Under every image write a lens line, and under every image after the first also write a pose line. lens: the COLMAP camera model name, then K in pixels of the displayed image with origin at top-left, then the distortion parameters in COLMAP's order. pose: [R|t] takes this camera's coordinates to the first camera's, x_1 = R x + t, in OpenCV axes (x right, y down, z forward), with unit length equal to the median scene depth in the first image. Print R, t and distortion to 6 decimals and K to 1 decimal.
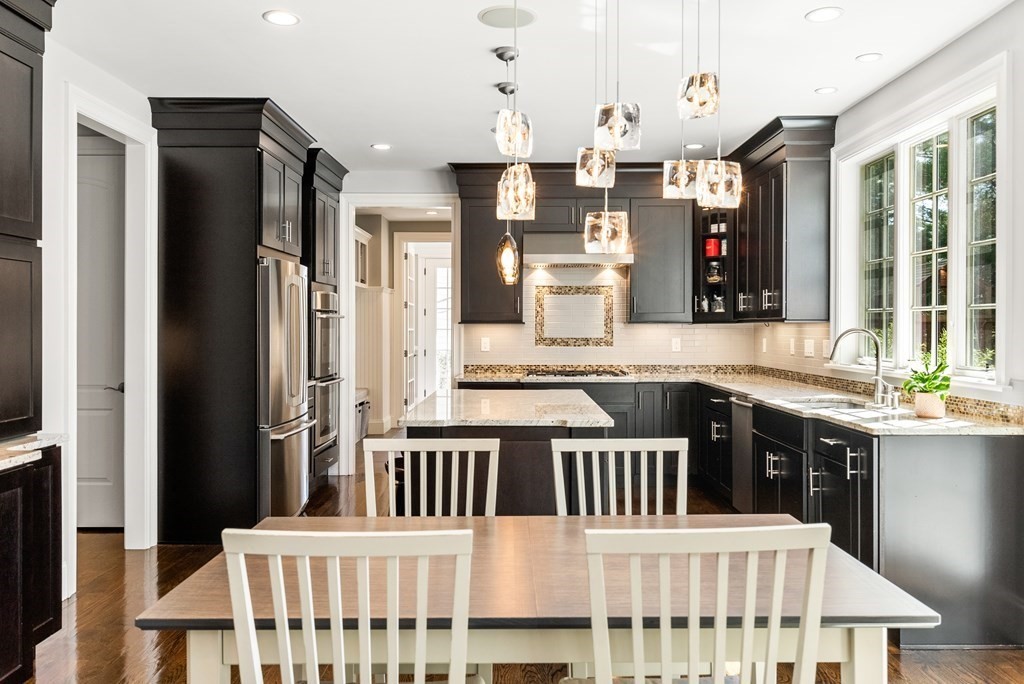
lens RADIAL K [[835.9, 0, 509.2], [0, 835.9, 335.3], [0, 0, 1]] dist [0.033671, -0.000595]
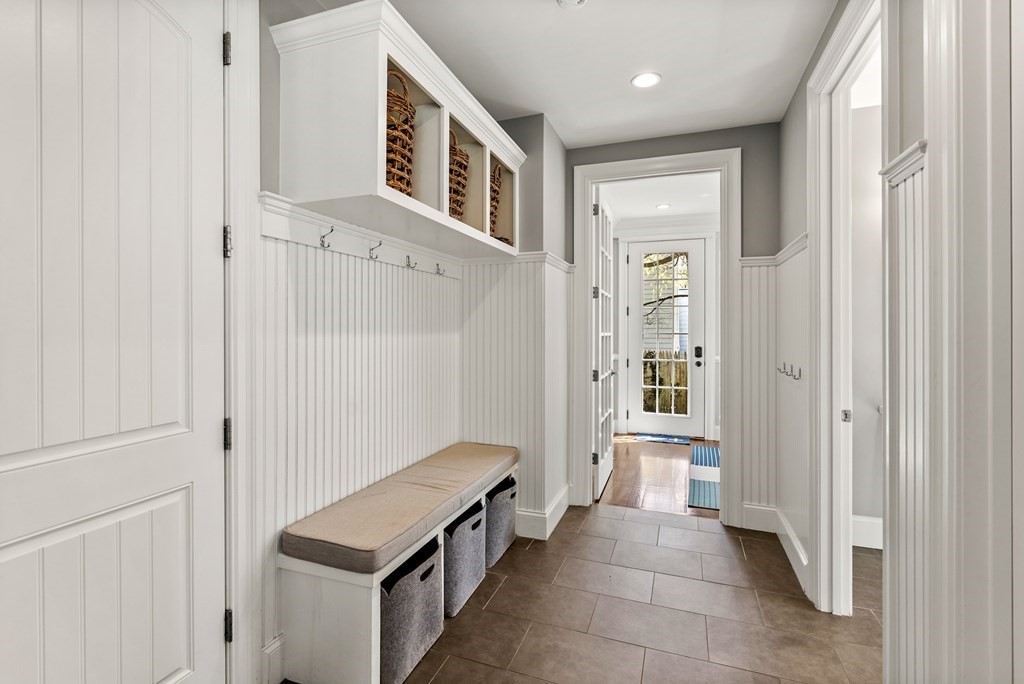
lens RADIAL K [[468.0, 0, 512.4], [0, 468.0, 333.2], [0, 0, 1]] dist [-0.003260, 0.001663]
pose [[0.943265, 0.001282, -0.332039, -0.109225], [-0.003552, 0.999974, -0.006228, -0.008890], [0.332023, 0.007055, 0.943245, 1.054969]]
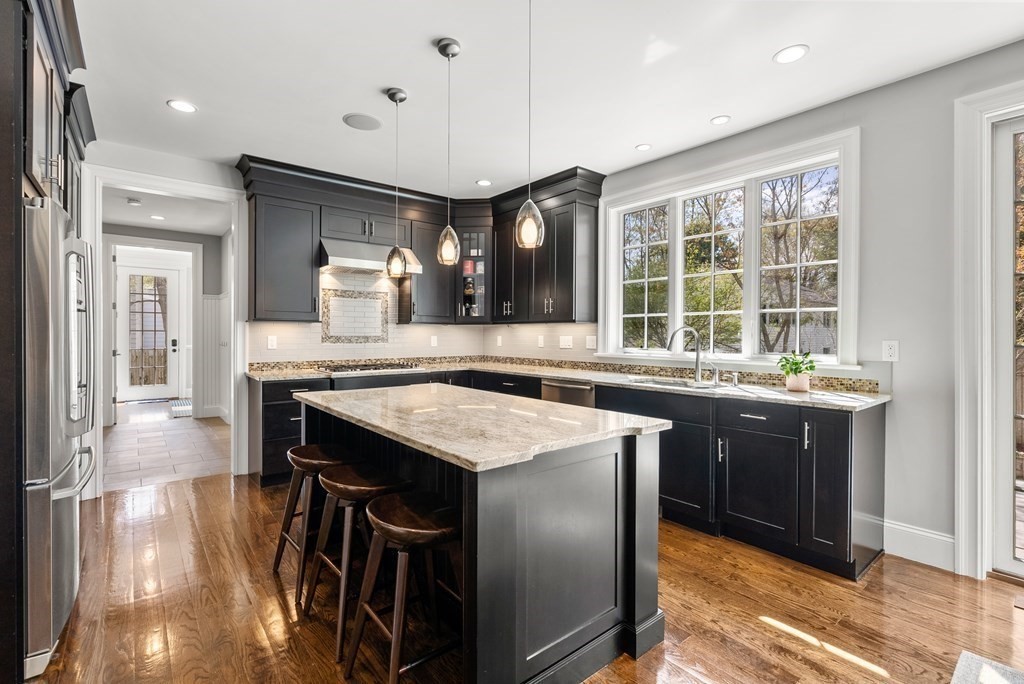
lens RADIAL K [[468.0, 0, 503.7], [0, 468.0, 338.0], [0, 0, 1]] dist [-0.003260, 0.001663]
pose [[0.774763, -0.002895, 0.632245, -0.182279], [0.003084, 0.999995, 0.000800, 0.006334], [-0.632245, 0.001330, 0.774768, 0.398639]]
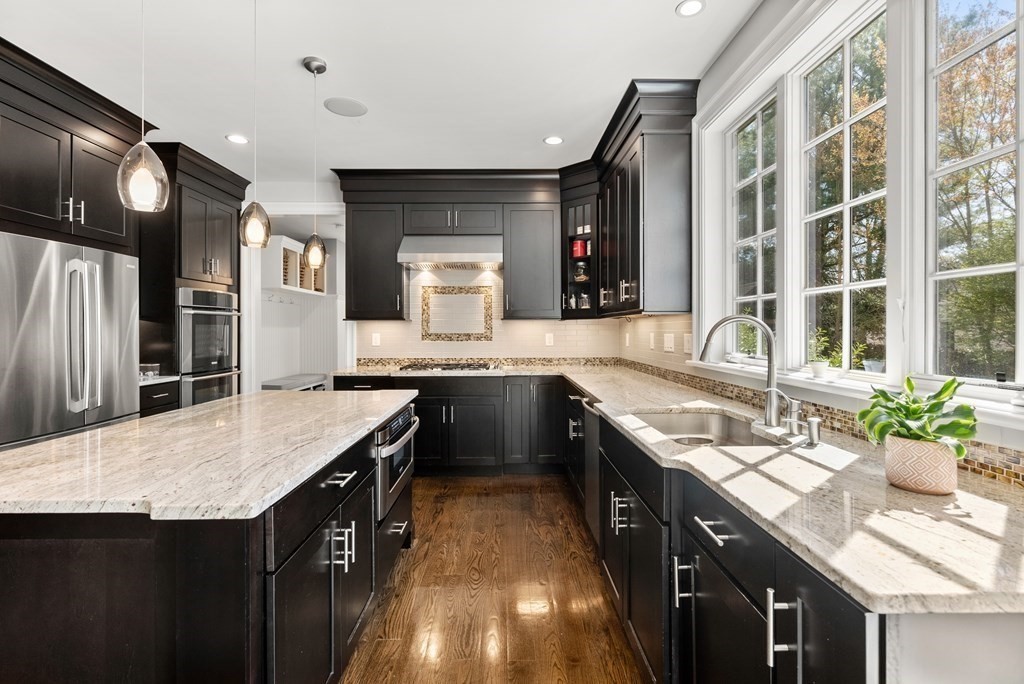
lens RADIAL K [[468.0, 0, 508.8], [0, 468.0, 331.8], [0, 0, 1]] dist [-0.003260, 0.001663]
pose [[0.999829, -0.001596, 0.018426, 0.142877], [0.001698, 0.999983, -0.005542, 0.004732], [-0.018417, 0.005572, 0.999815, 0.406922]]
